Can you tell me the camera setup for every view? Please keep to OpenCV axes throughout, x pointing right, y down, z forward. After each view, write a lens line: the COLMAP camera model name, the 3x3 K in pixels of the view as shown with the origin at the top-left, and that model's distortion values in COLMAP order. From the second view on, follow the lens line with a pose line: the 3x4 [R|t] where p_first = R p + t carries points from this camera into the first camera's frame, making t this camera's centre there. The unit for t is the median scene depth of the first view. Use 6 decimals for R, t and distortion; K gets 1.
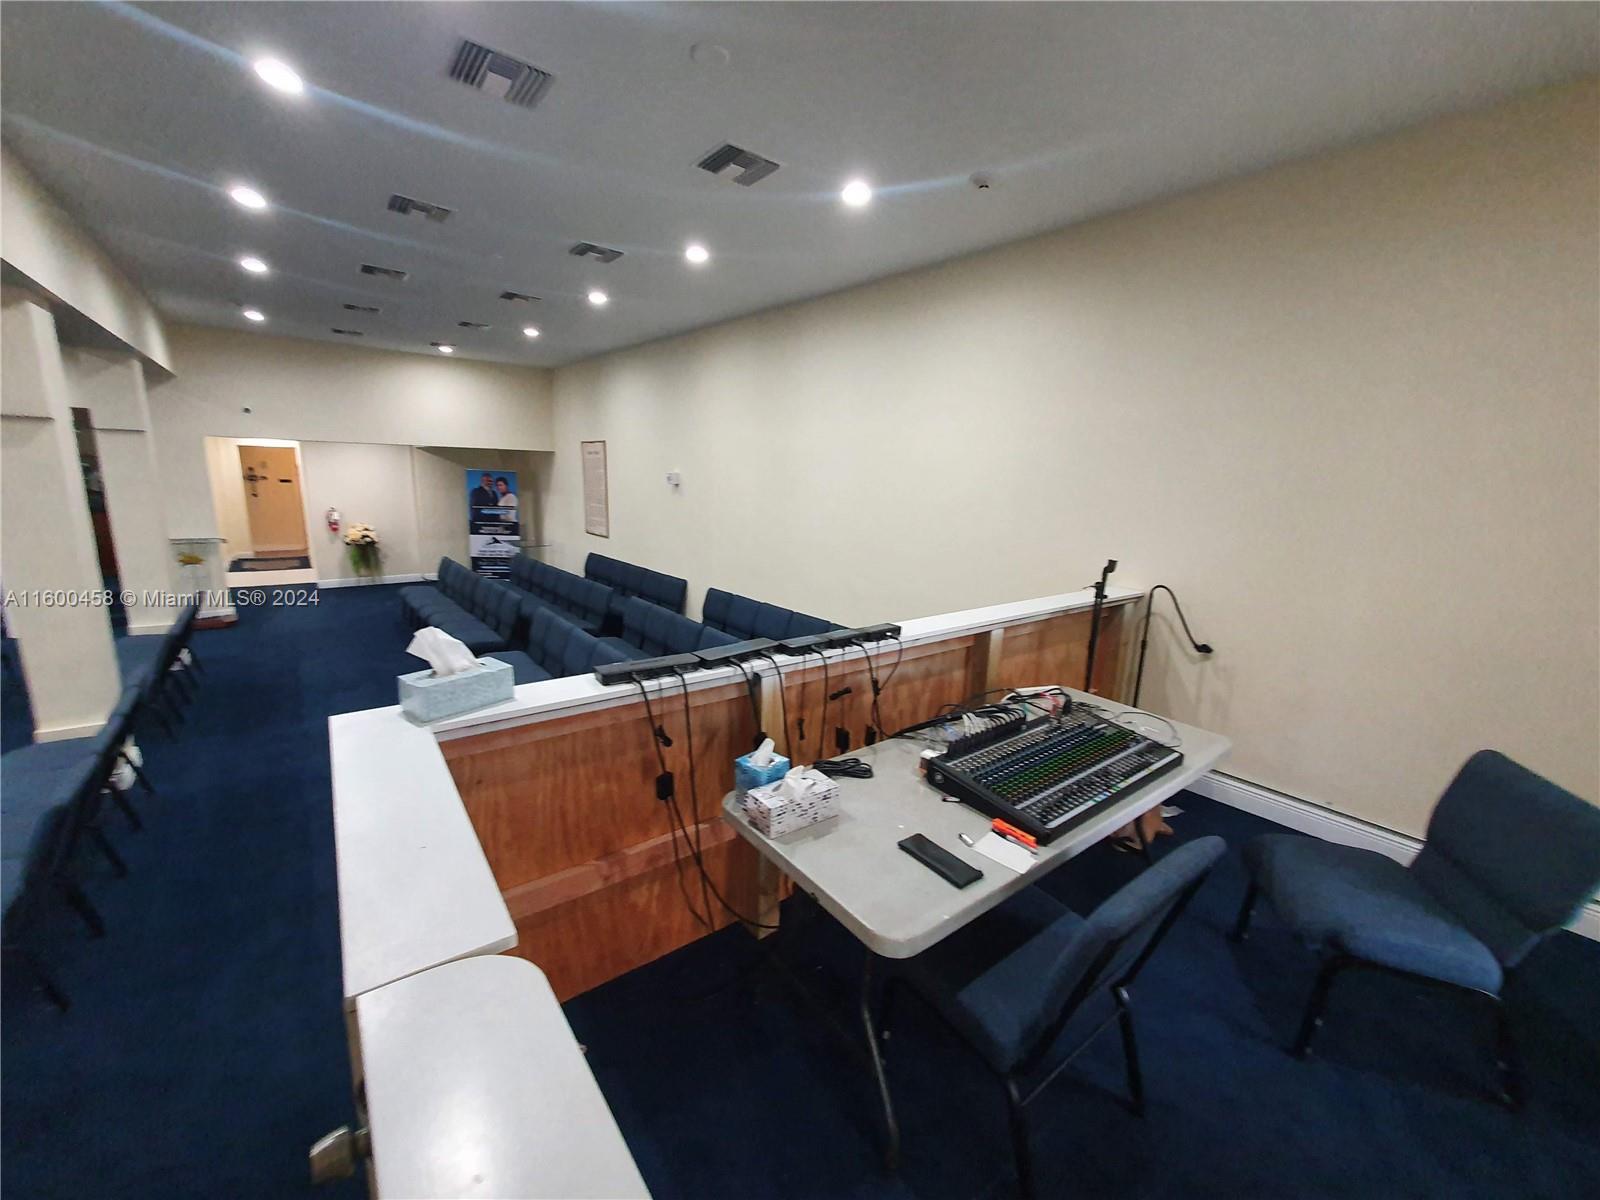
lens RADIAL K [[627.1, 0, 807.3], [0, 627.1, 602.6], [0, 0, 1]] dist [-0.000047, 0.000079]
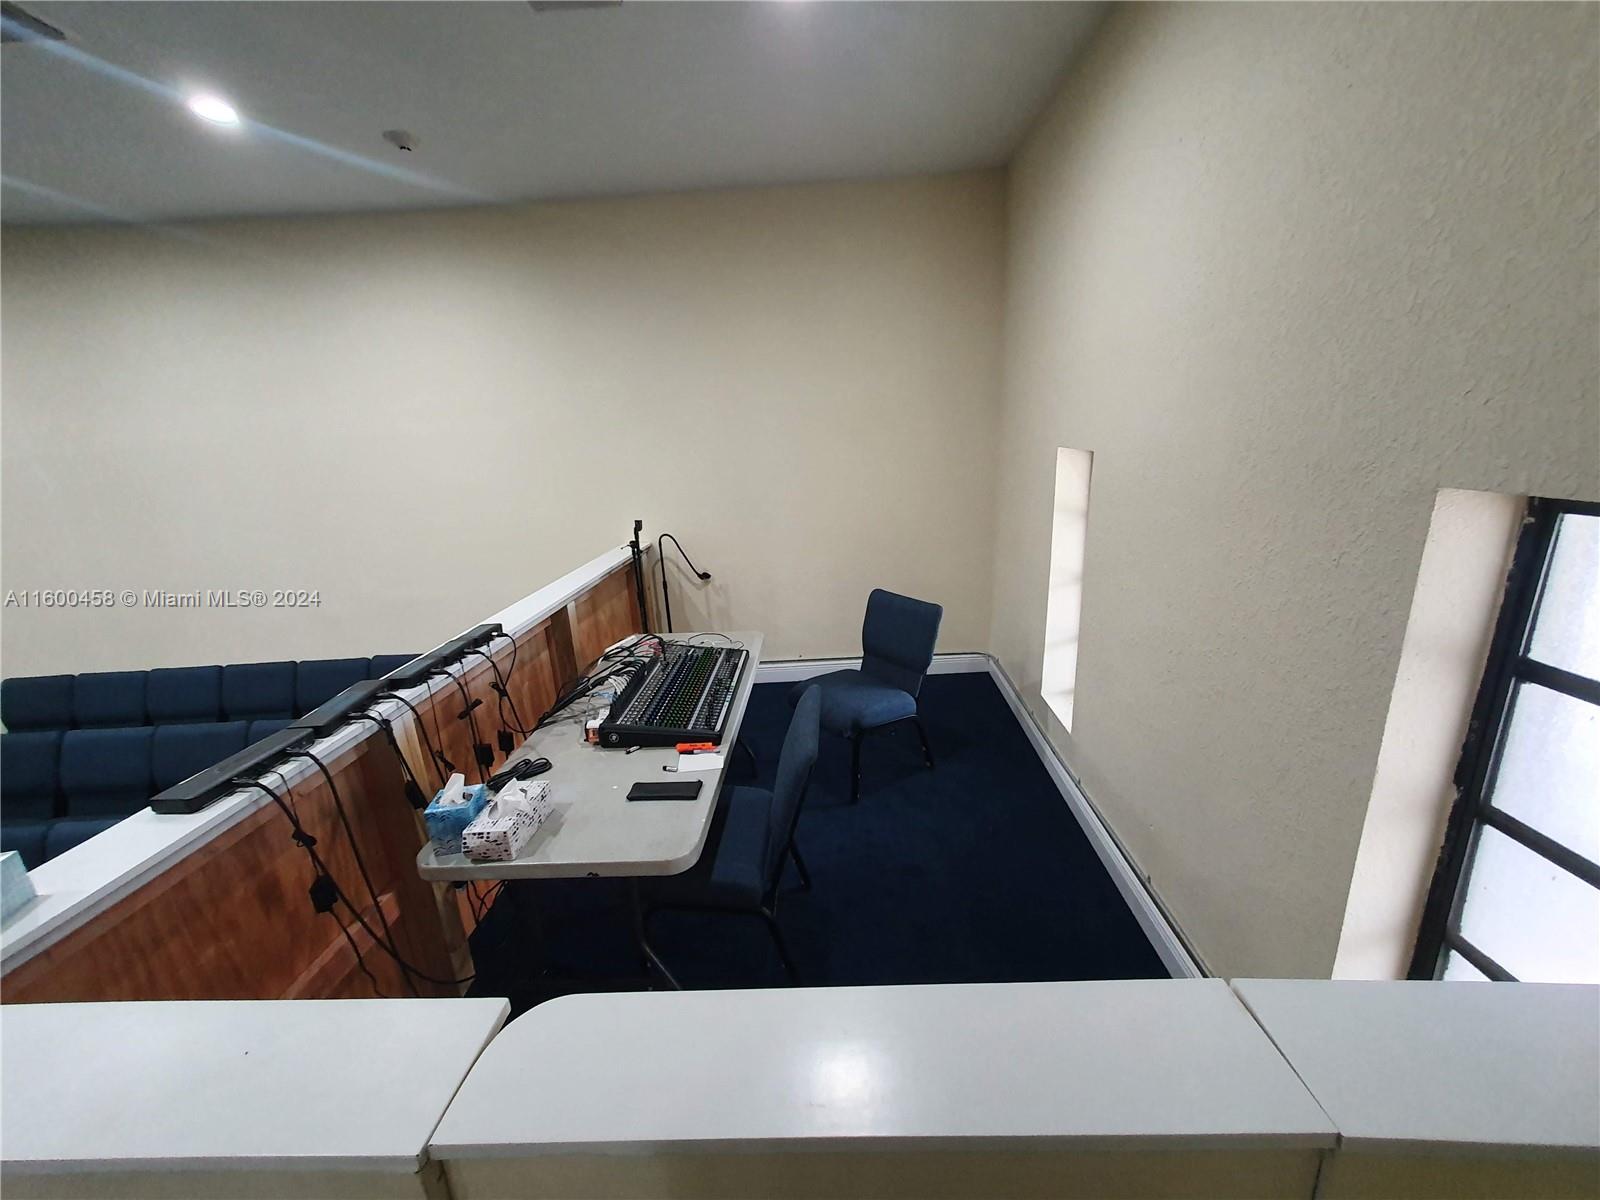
lens RADIAL K [[627.1, 0, 807.3], [0, 627.1, 602.6], [0, 0, 1]] dist [-0.000047, 0.000079]
pose [[0.626456, -0.267661, 0.732060, -0.310452], [0.228504, 0.960992, 0.155823, -0.042918], [-0.745211, 0.069663, 0.663180, -0.006008]]
